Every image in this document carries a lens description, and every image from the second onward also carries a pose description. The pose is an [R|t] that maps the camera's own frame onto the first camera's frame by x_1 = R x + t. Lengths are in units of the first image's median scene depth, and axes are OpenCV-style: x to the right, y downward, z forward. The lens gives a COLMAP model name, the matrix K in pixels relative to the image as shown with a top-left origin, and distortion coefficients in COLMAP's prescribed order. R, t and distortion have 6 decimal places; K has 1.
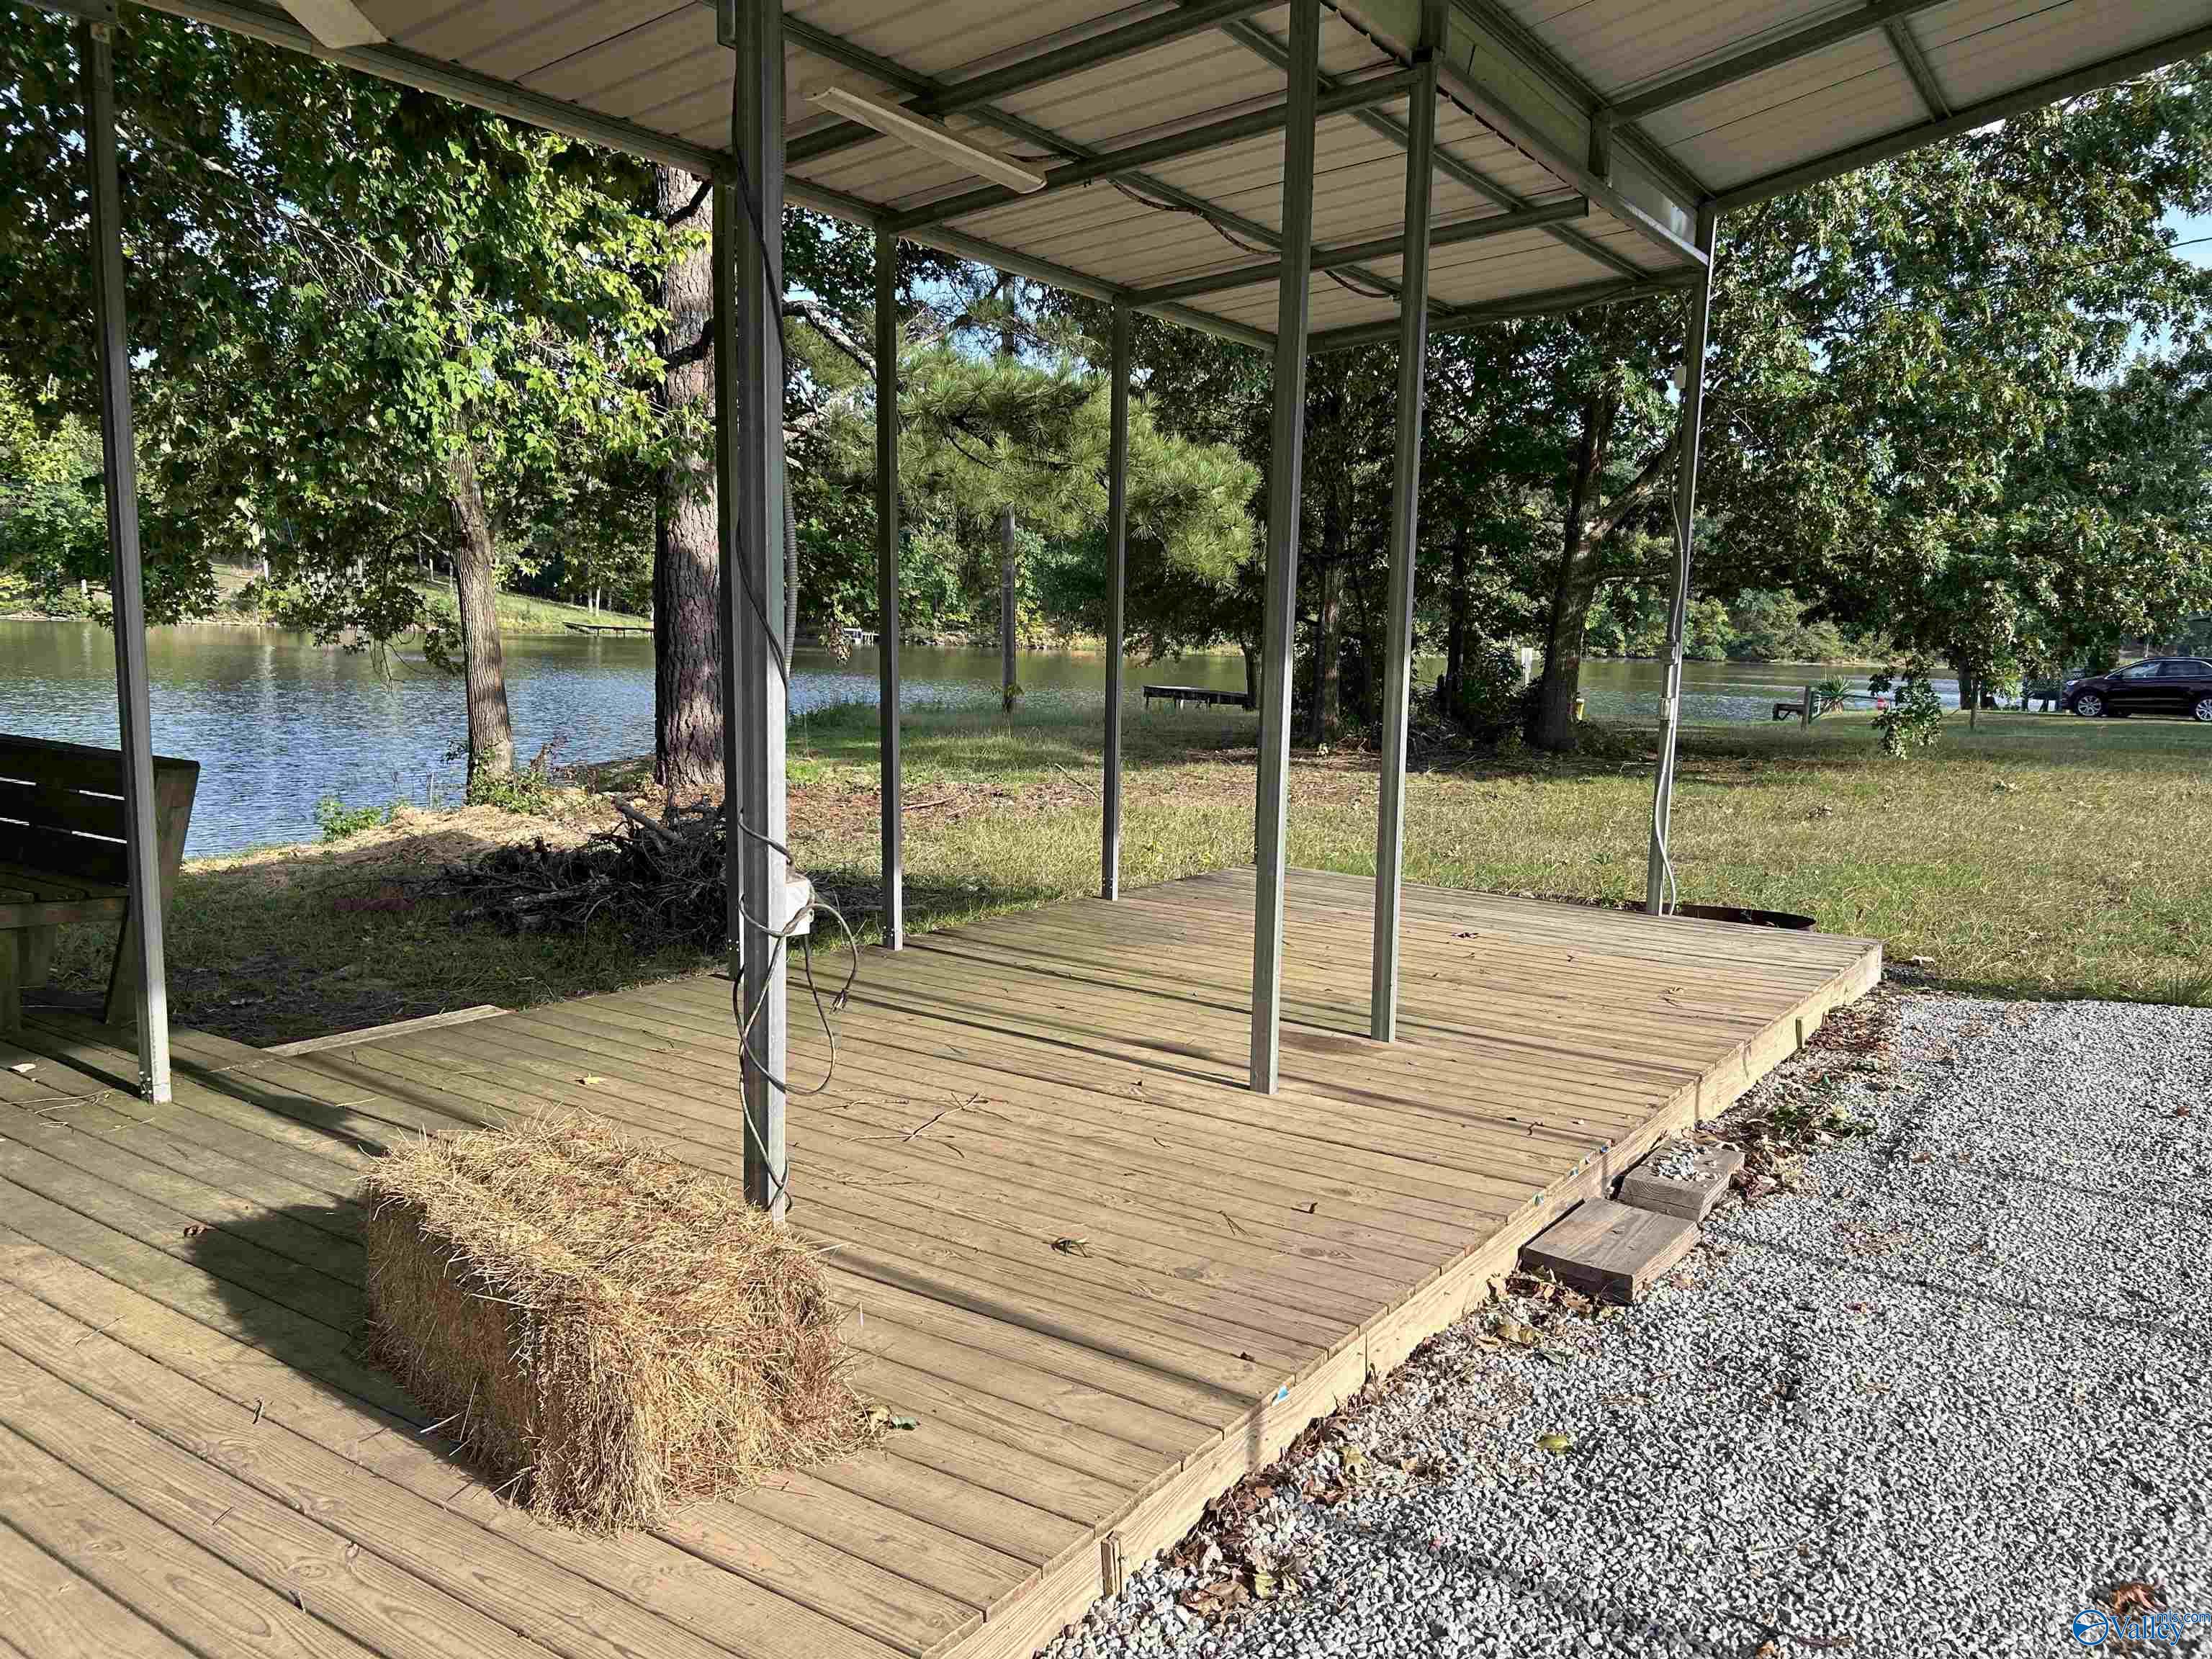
lens RADIAL K [[1651.4, 0, 1106.0], [0, 1651.4, 829.5], [0, 0, 1]] dist [0.140659, -0.228644]
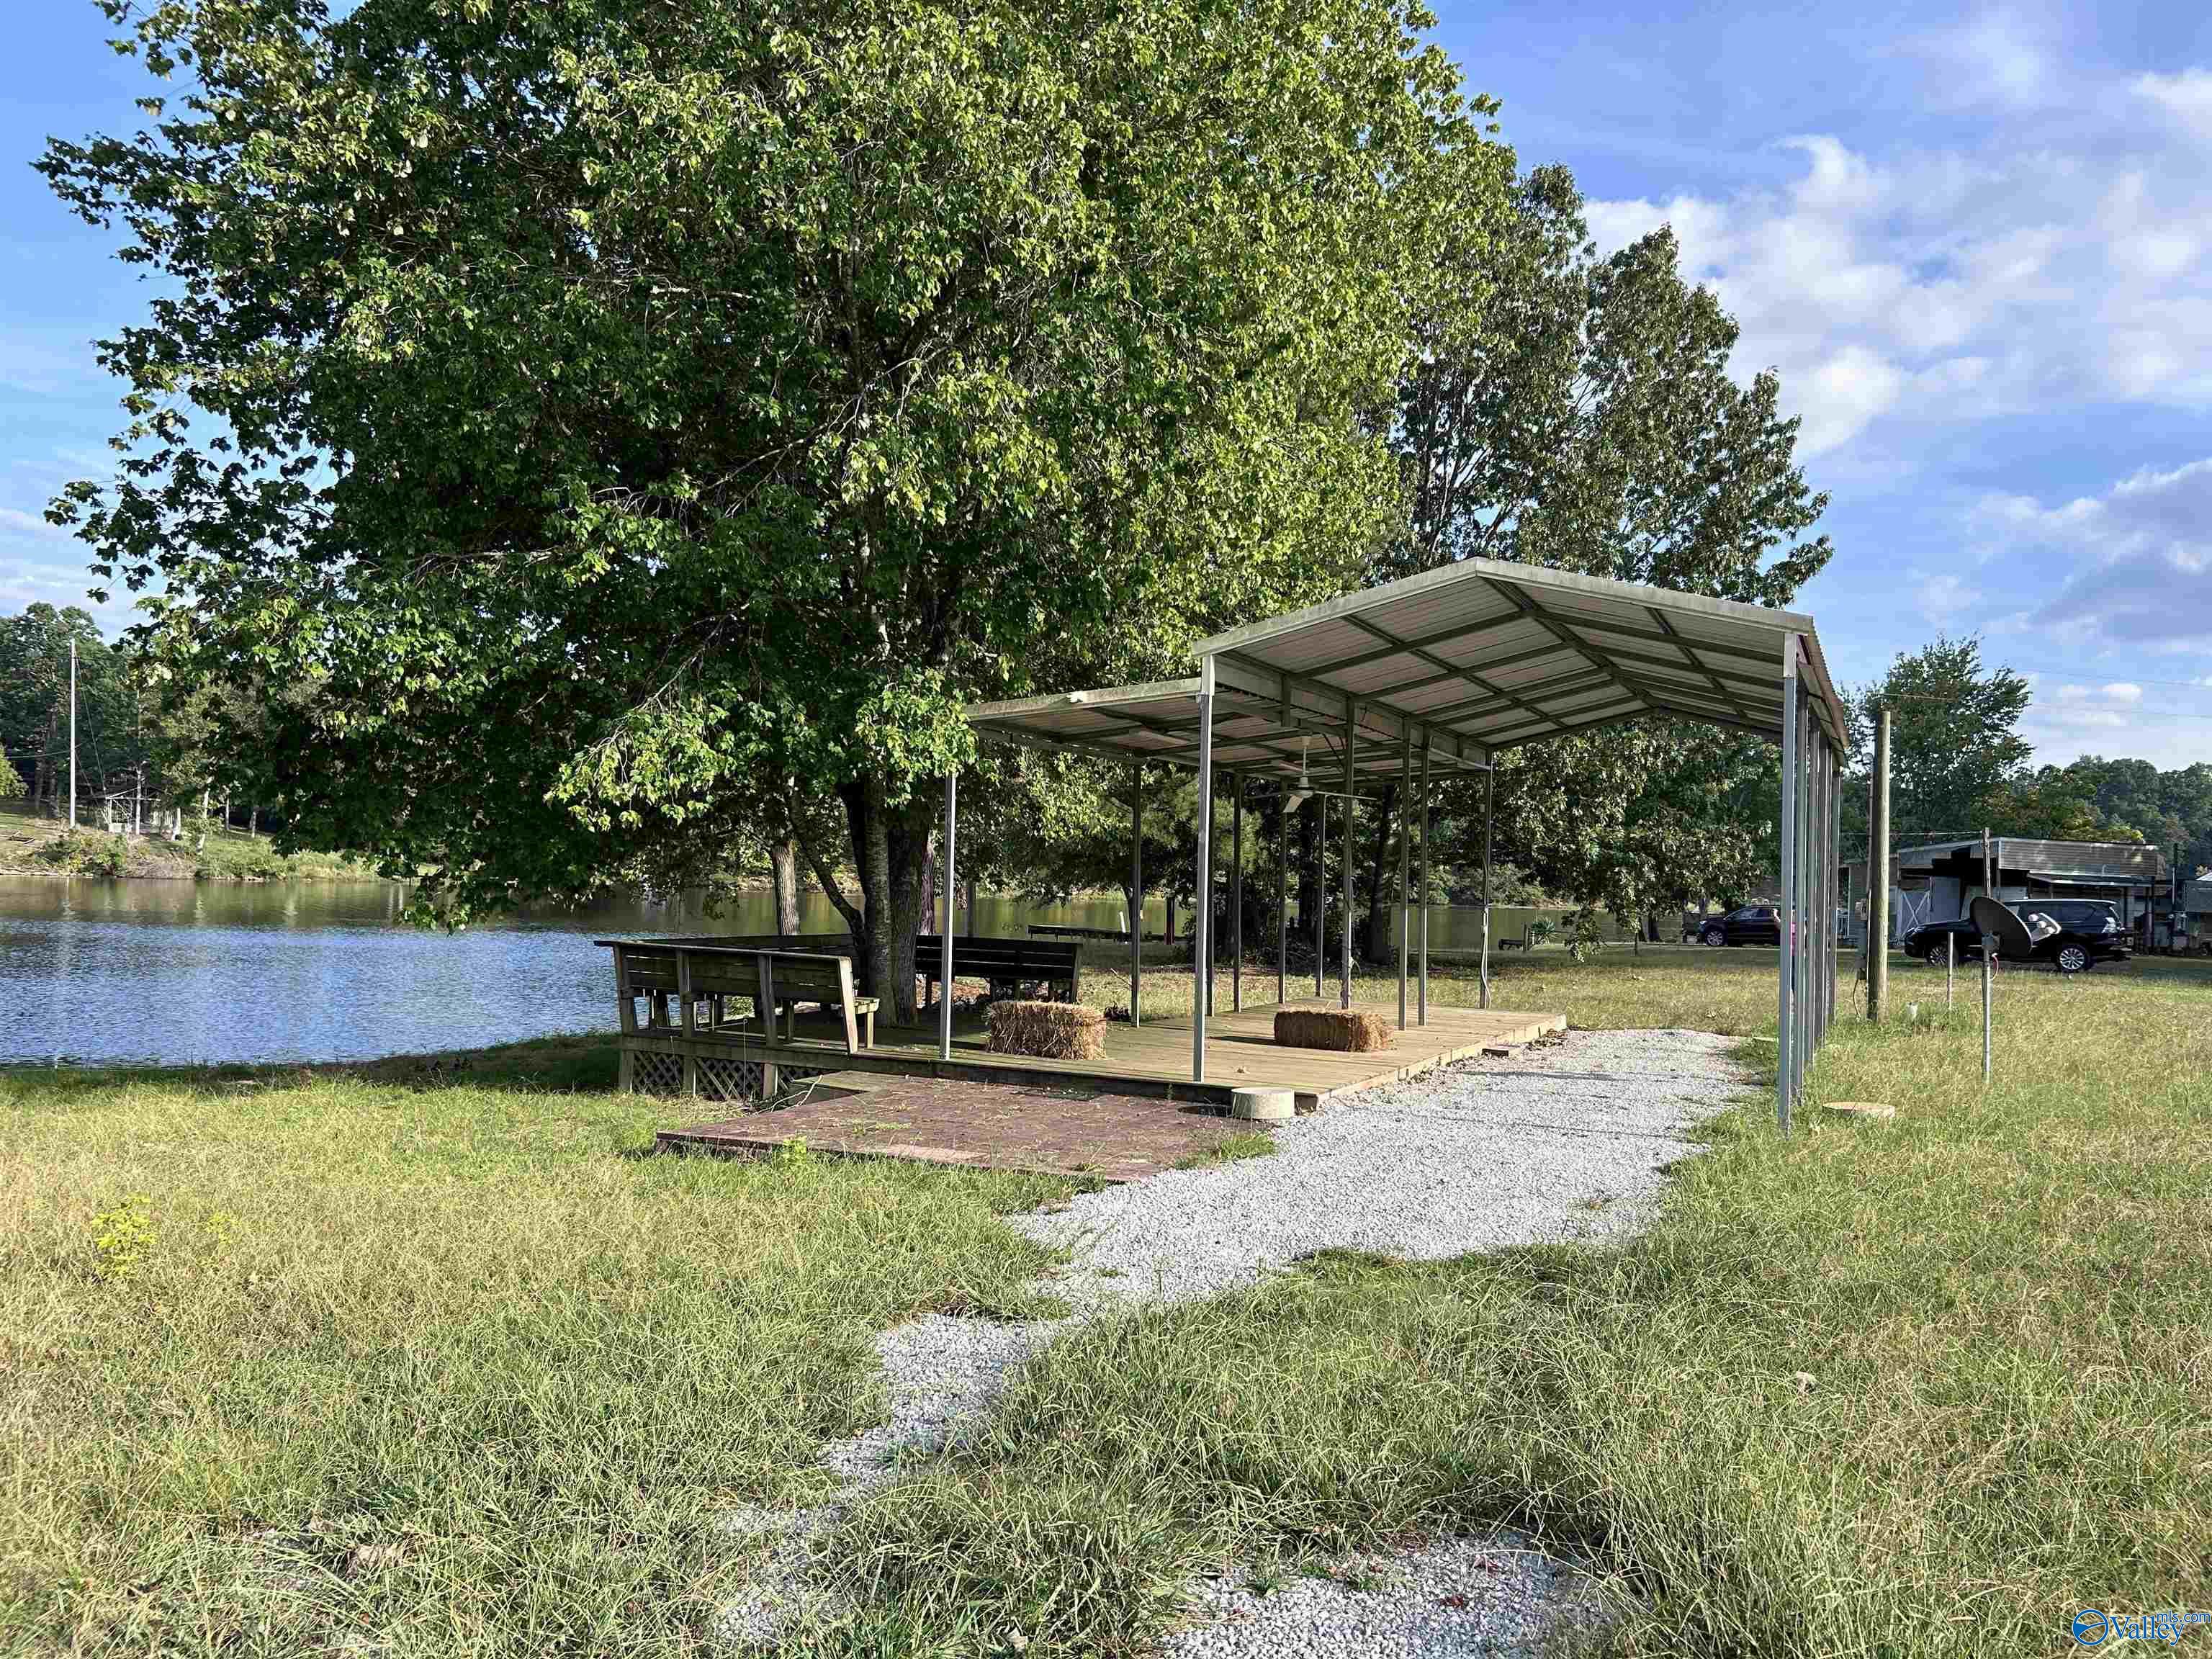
lens RADIAL K [[1651.4, 0, 1106.0], [0, 1651.4, 829.5], [0, 0, 1]] dist [0.140659, -0.228644]
pose [[0.988510, 0.002509, 0.151133, -0.269552], [0.019537, 0.989354, -0.144210, 0.057487], [-0.149886, 0.145506, 0.977938, -0.619165]]
